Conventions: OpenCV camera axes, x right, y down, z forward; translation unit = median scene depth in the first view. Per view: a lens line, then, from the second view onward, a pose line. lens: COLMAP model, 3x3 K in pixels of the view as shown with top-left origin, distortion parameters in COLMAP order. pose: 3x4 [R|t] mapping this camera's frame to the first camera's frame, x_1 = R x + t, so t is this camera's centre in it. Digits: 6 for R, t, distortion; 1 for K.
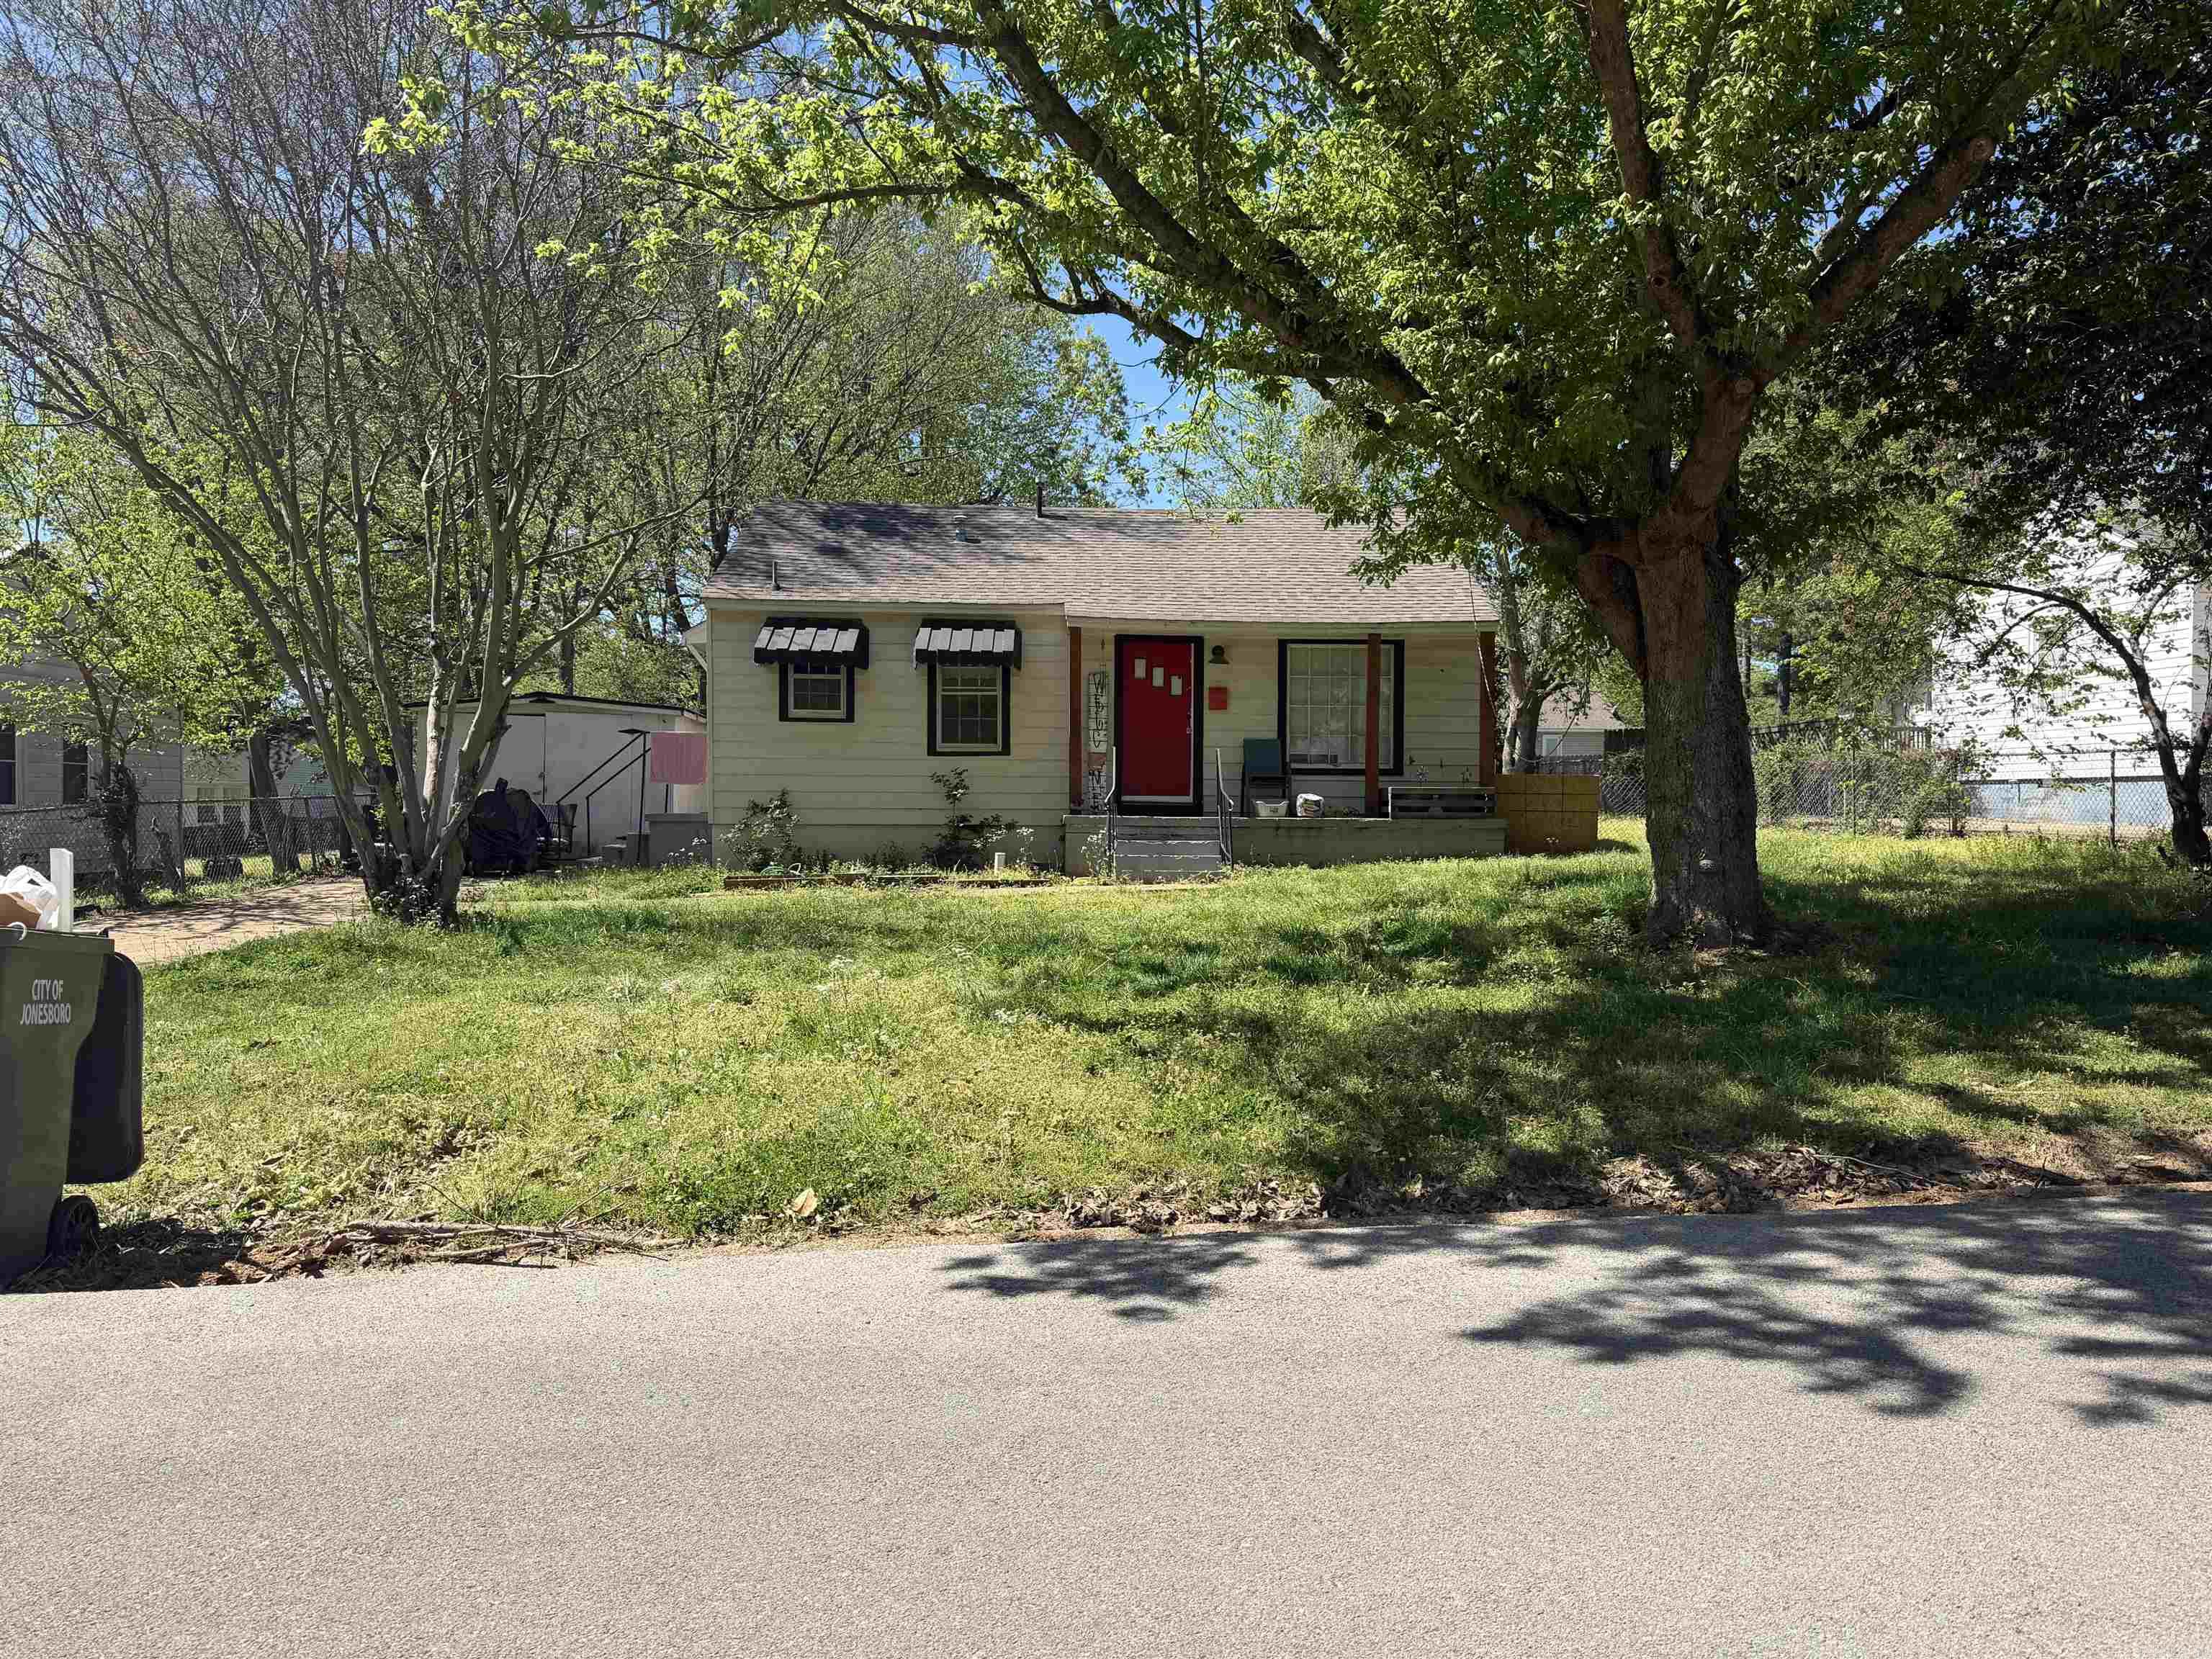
lens RADIAL K [[1741.0, 0, 1106.0], [0, 1741.0, 829.5], [0, 0, 1]] dist [-0.001325, -0.002241]
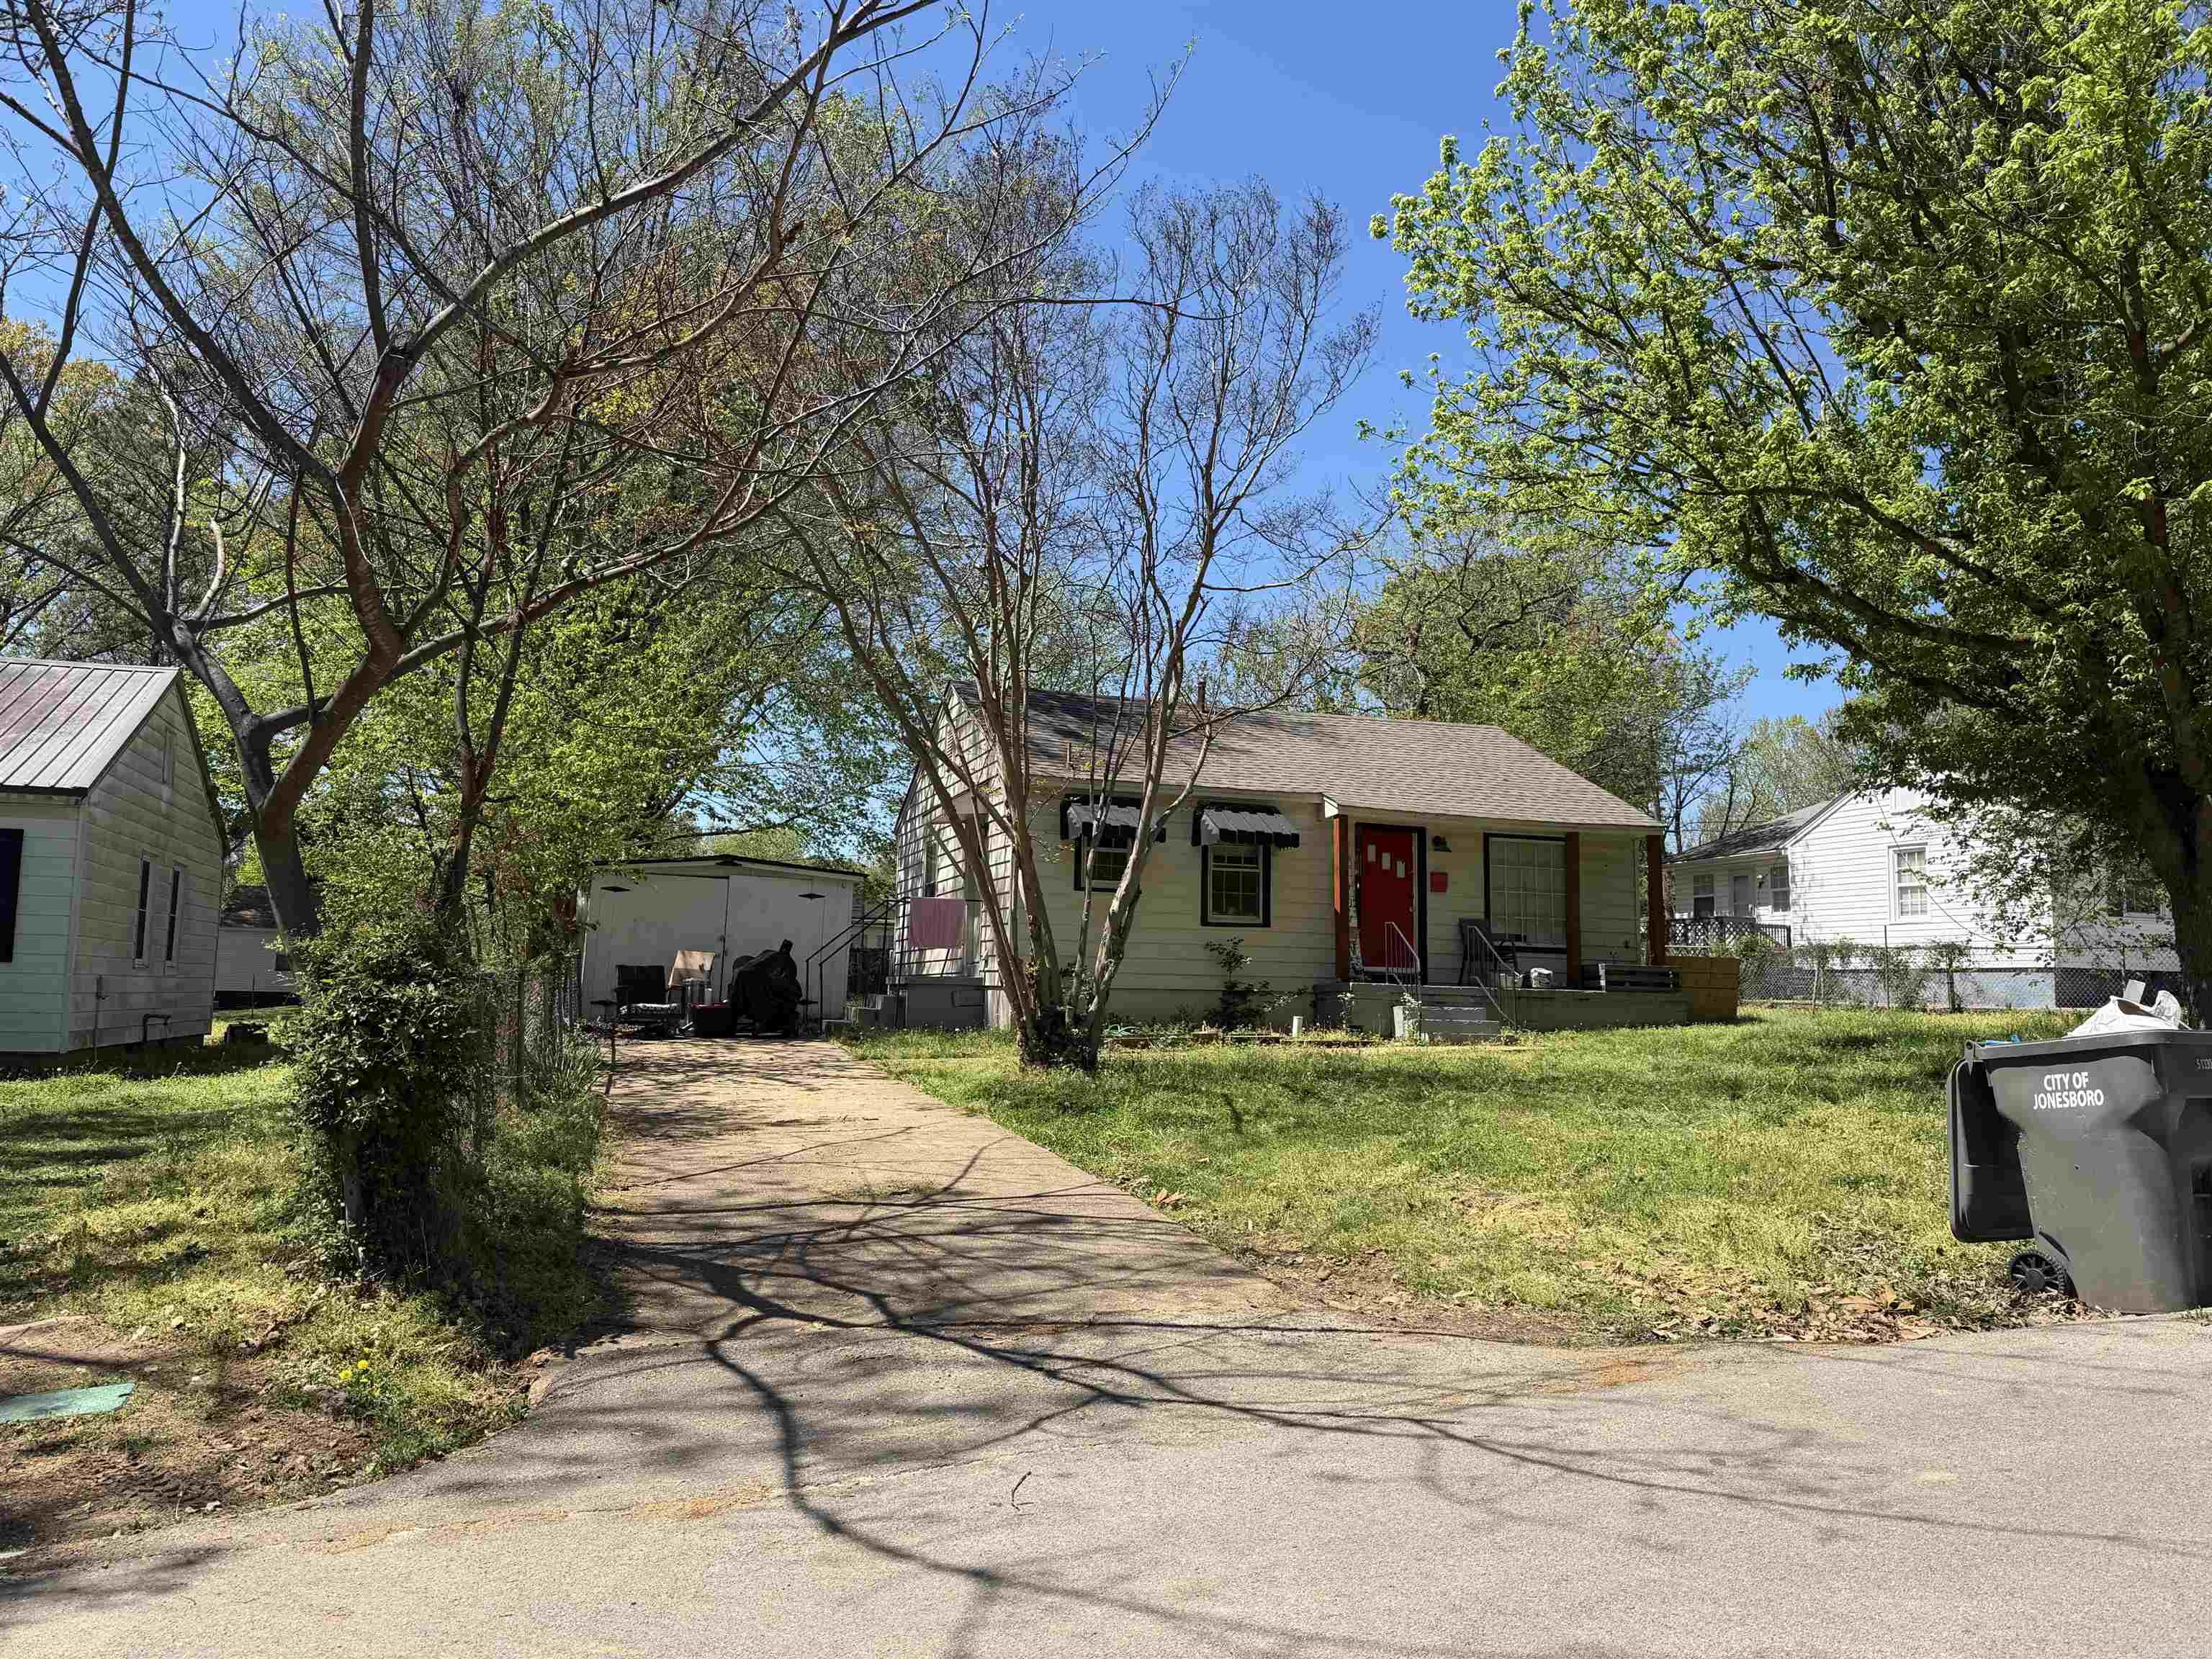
lens RADIAL K [[1741.0, 0, 1106.0], [0, 1741.0, 829.5], [0, 0, 1]] dist [-0.001325, -0.002241]
pose [[0.974948, 0.038402, 0.219092, -0.398775], [-0.016151, 0.994606, -0.102464, 0.010433], [-0.221845, 0.096359, 0.970309, -0.054213]]
